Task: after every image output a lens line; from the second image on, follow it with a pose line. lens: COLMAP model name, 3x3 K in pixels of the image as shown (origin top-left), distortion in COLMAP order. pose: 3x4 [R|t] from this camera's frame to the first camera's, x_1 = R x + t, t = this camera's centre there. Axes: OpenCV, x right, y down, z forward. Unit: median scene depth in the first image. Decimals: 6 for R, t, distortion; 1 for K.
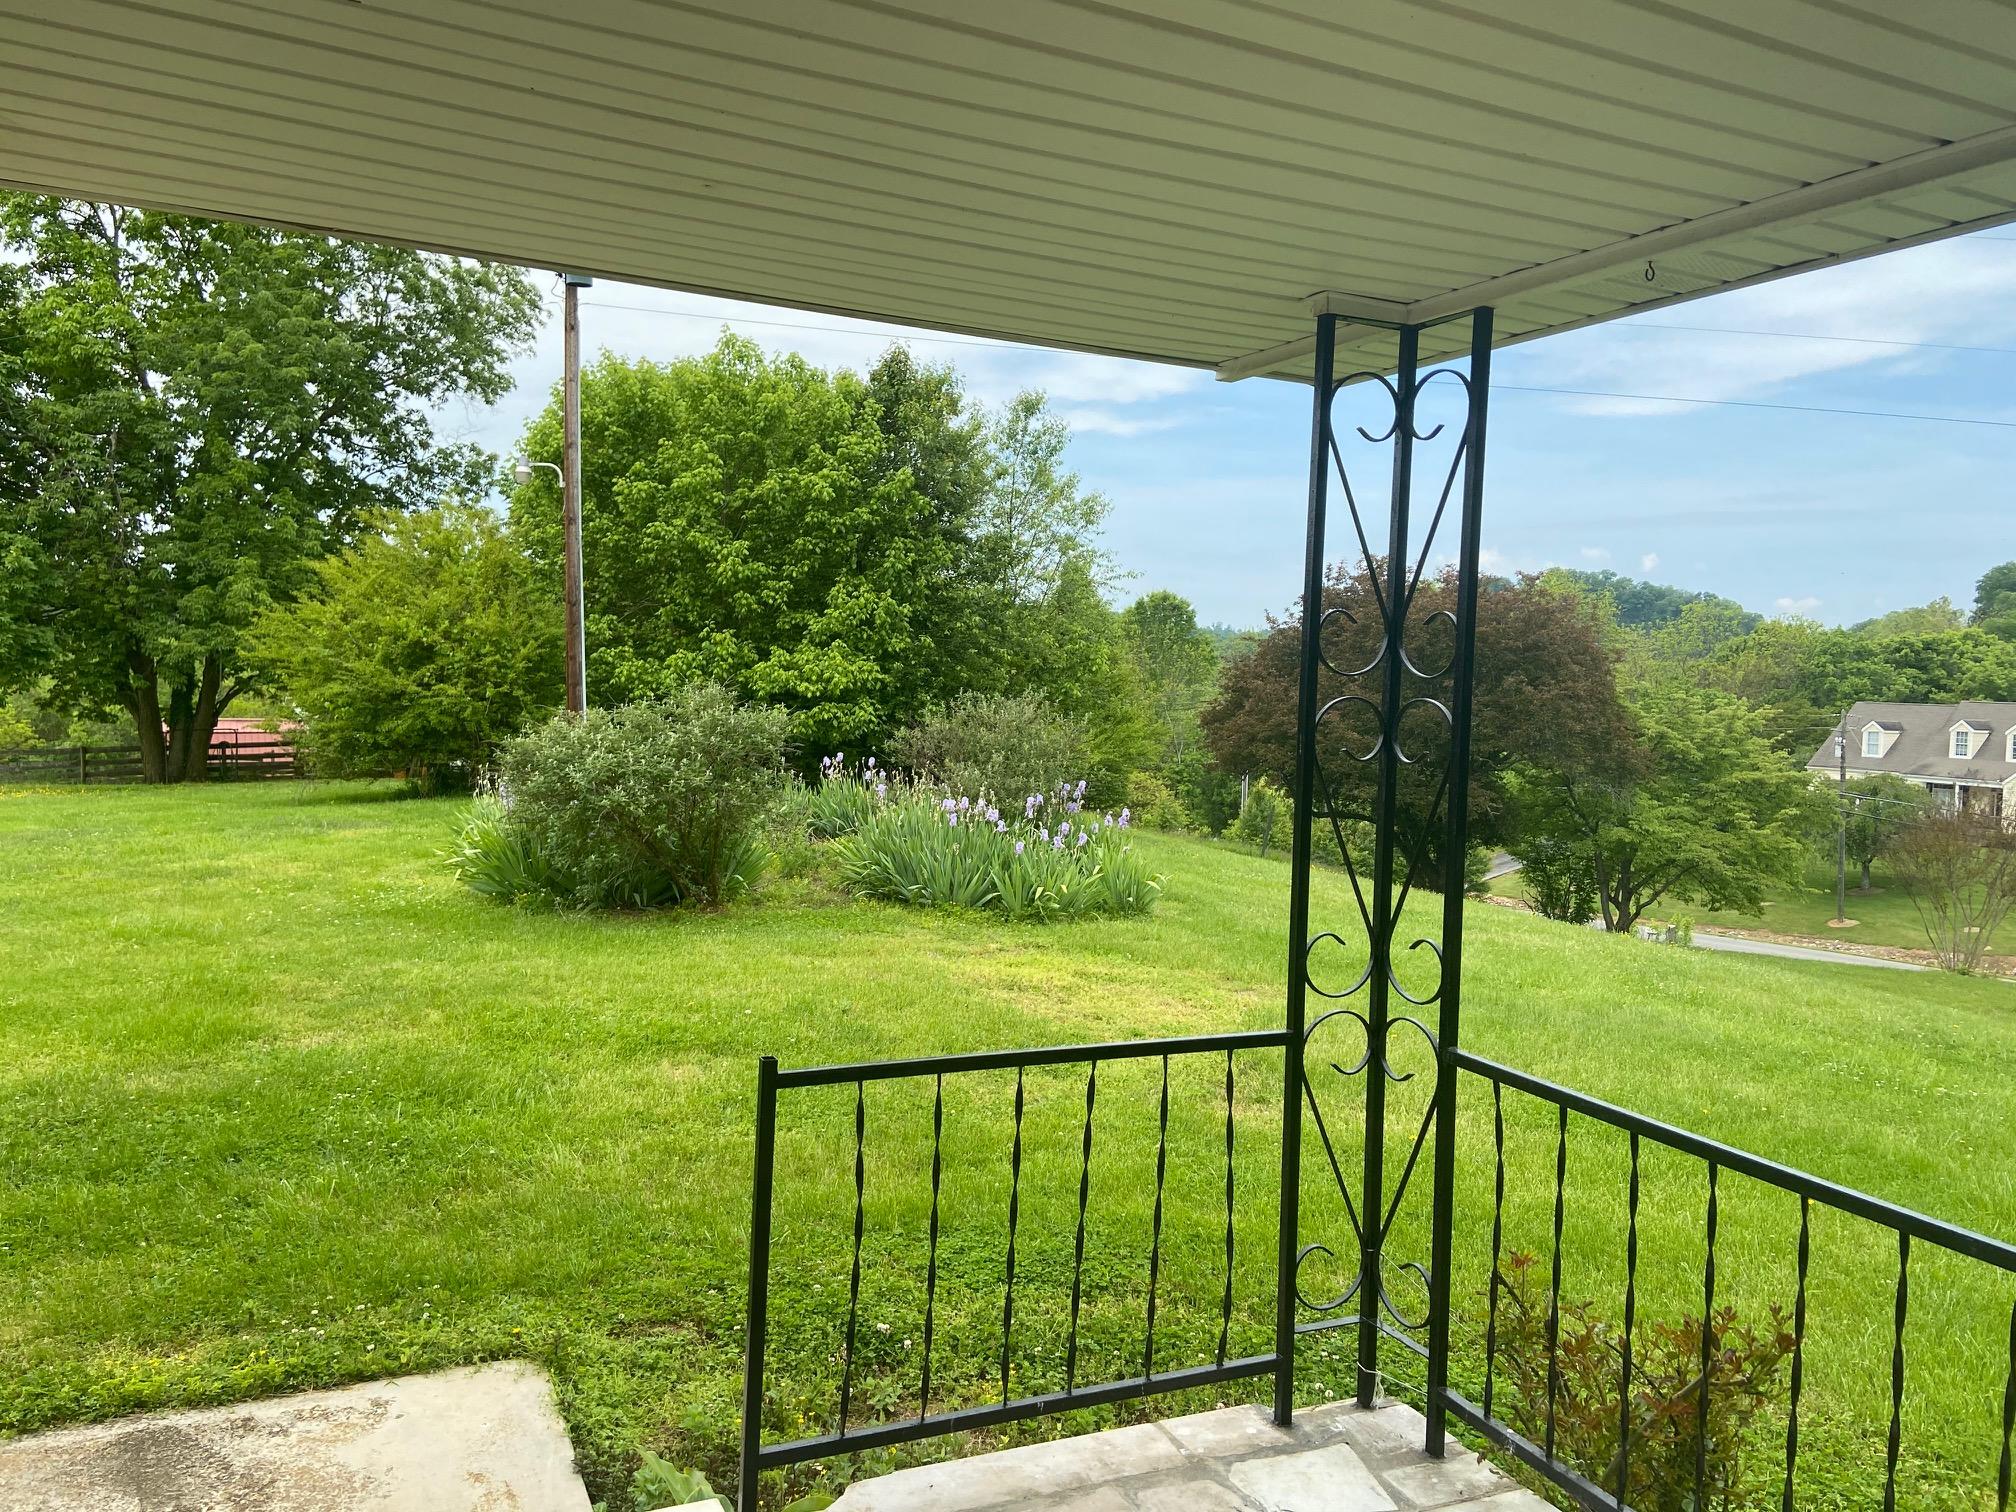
lens RADIAL K [[1527.3, 0, 1007.6], [0, 1527.3, 754.1], [0, 0, 1]] dist [-0.002345, -0.001237]
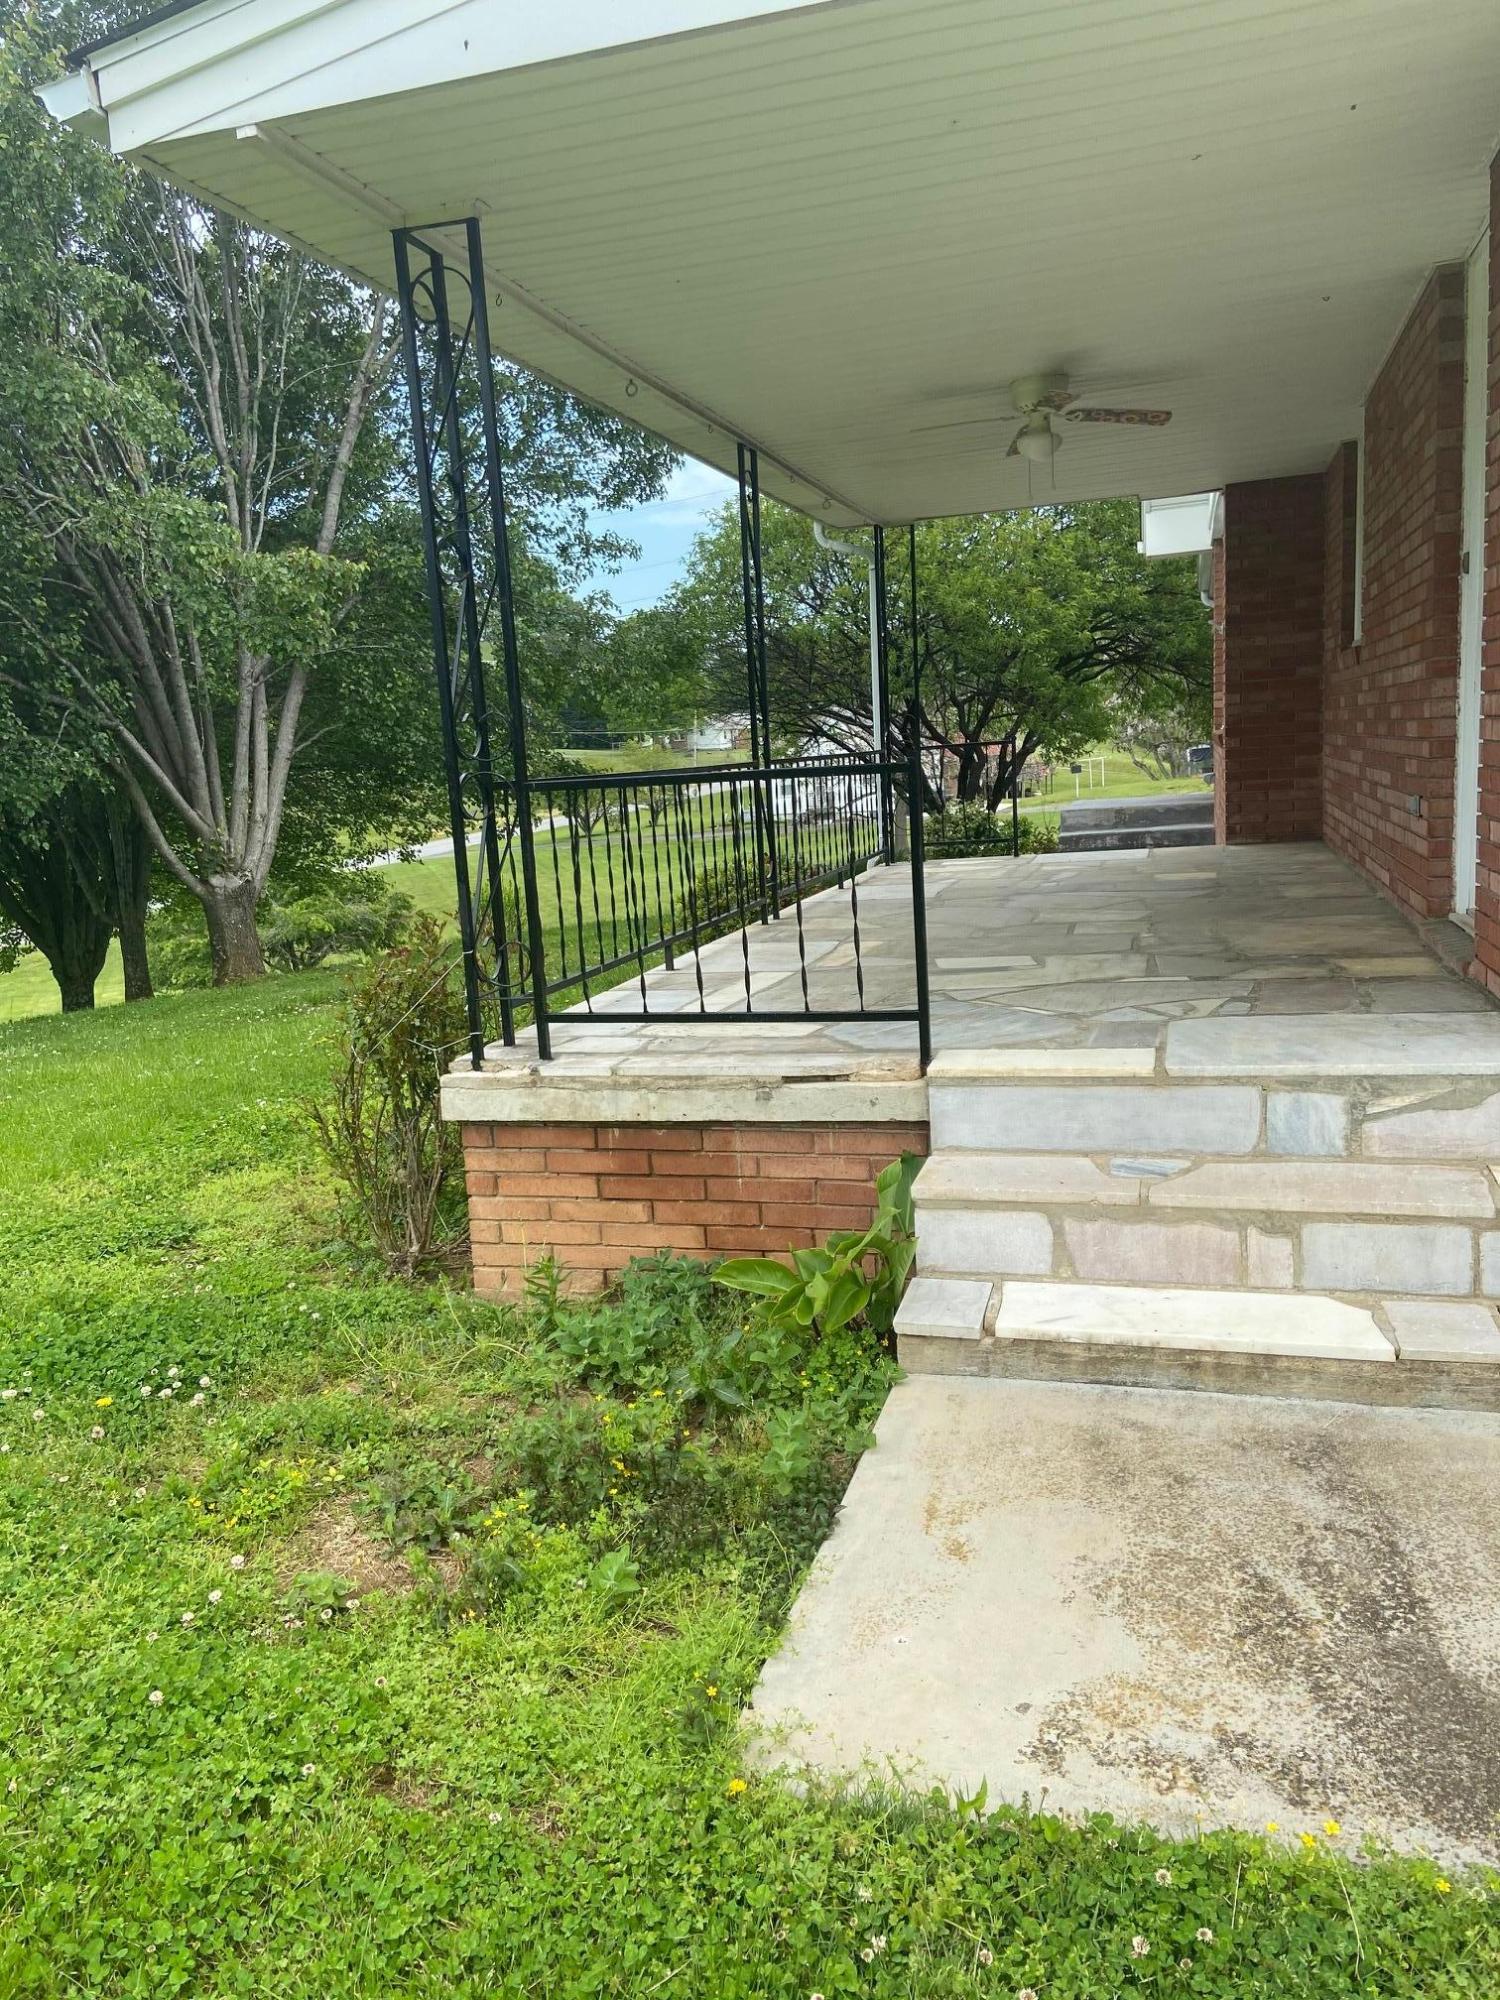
lens RADIAL K [[1515.2, 0, 750.5], [0, 1515.2, 1001.4], [0, 0, 1]] dist [-0.002345, -0.001237]
pose [[-0.741191, -0.104881, 0.663051, -0.669490], [0.070830, 0.969987, 0.232610, 0.061287], [-0.667547, 0.219373, -0.711517, 1.418914]]
